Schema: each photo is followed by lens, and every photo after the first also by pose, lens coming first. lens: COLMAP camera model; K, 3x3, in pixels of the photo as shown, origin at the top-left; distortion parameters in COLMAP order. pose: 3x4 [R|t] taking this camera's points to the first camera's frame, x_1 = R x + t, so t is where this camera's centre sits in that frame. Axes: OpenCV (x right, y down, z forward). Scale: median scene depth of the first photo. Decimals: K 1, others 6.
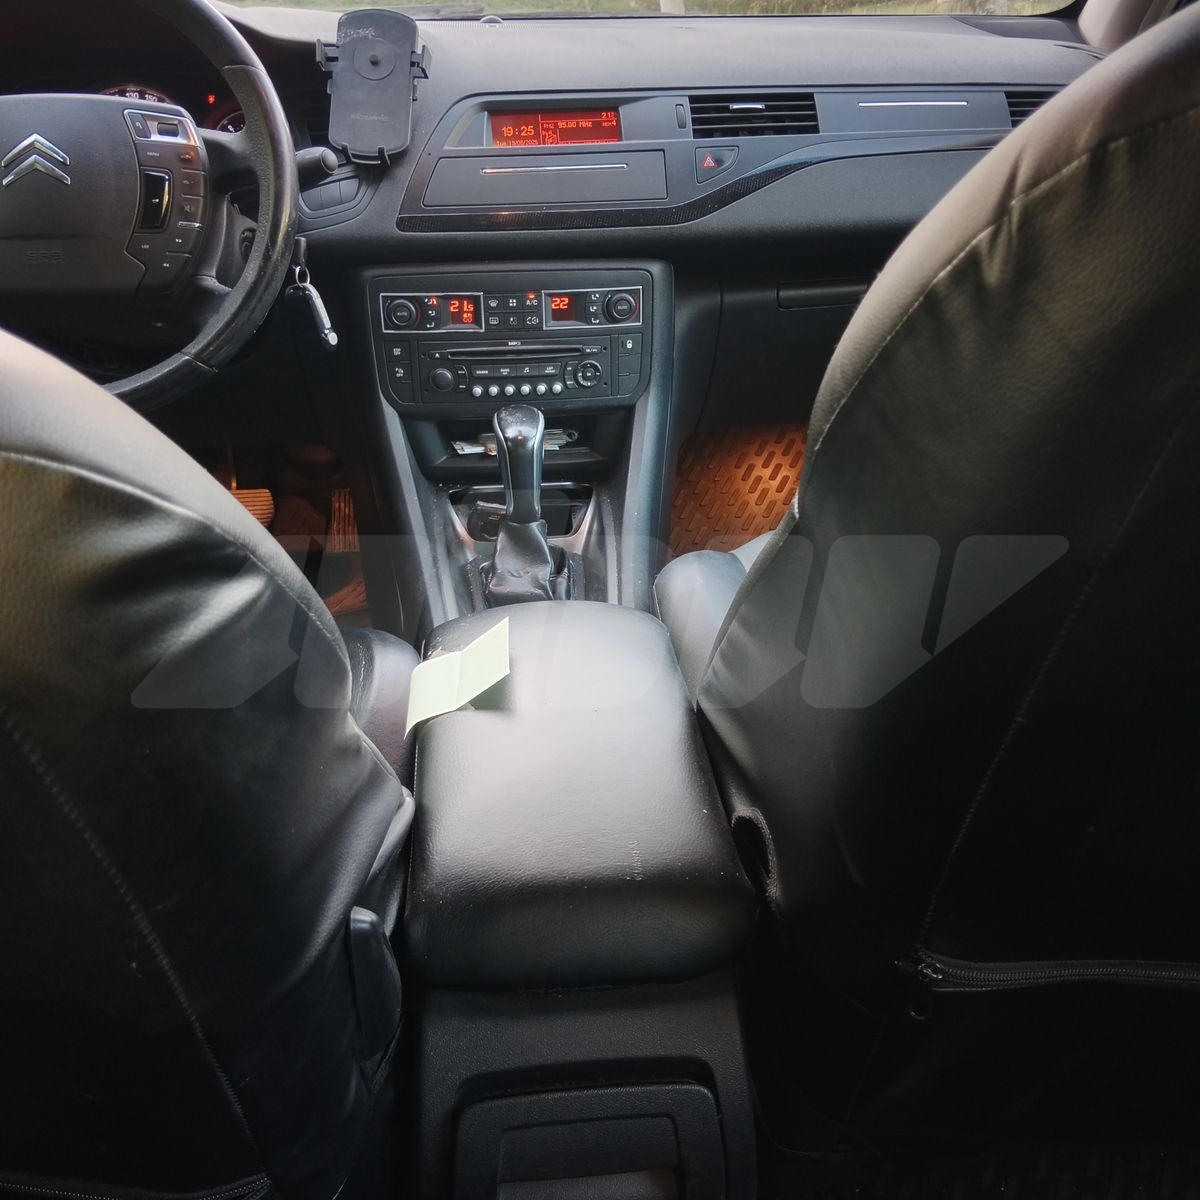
lens RADIAL K [[1194.4, 0, 600.0], [0, 1194.4, 600.0], [0, 0, 1]] dist [-0.007010, -0.032433]
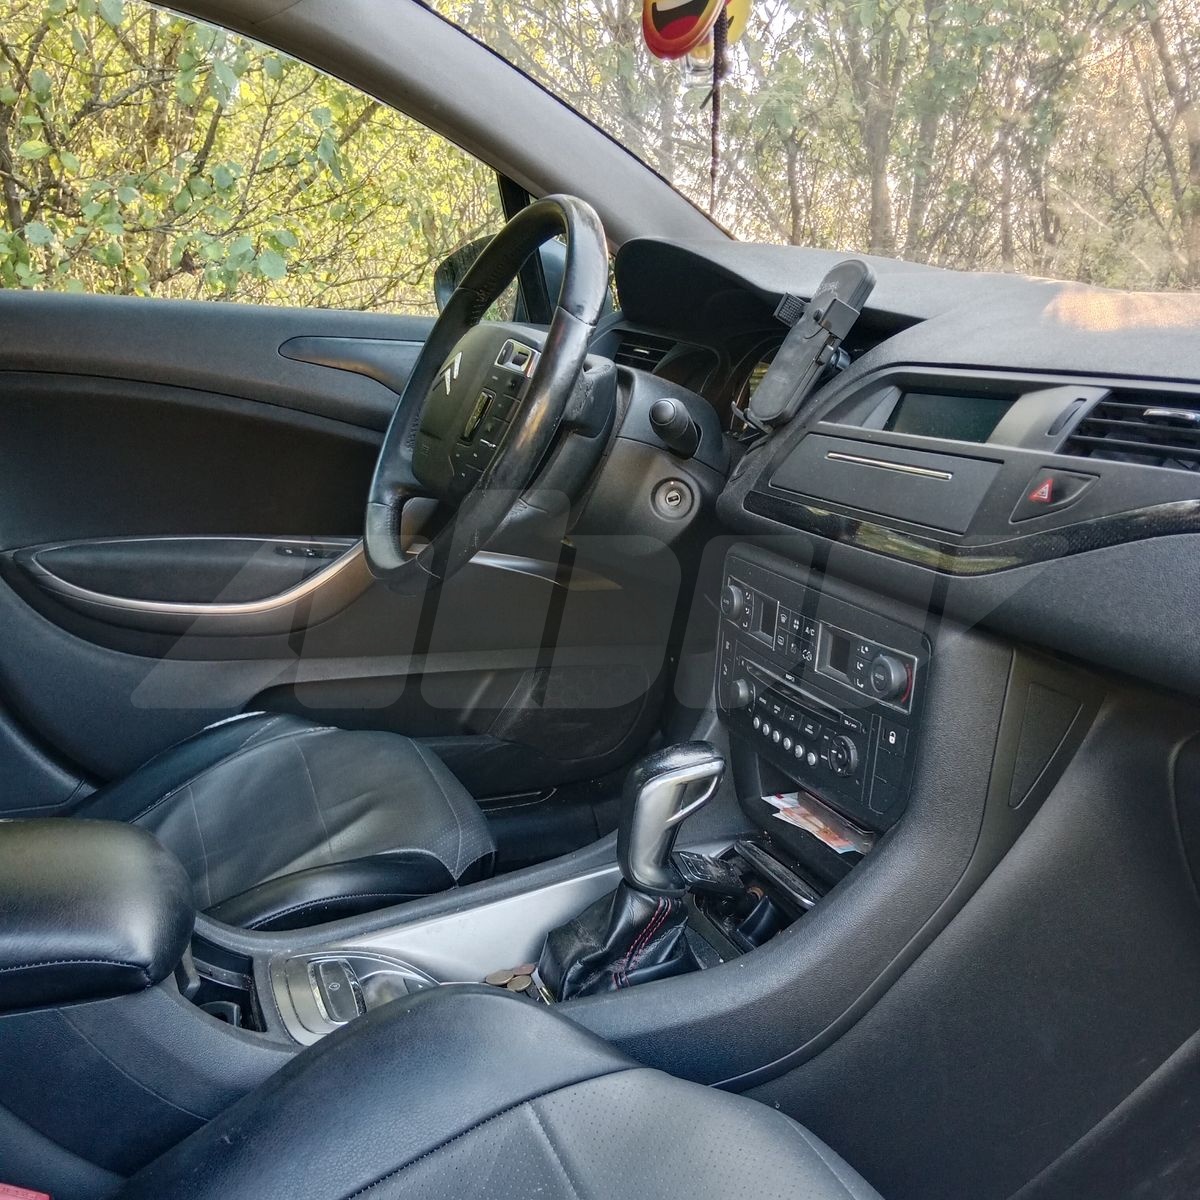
lens RADIAL K [[1194.4, 0, 600.0], [0, 1194.4, 600.0], [0, 0, 1]] dist [-0.007010, -0.032433]
pose [[0.336206, 0.241517, -0.910294, 0.548687], [-0.450092, 0.890237, 0.069960, -0.260313], [0.827274, 0.386195, 0.408008, 0.598500]]
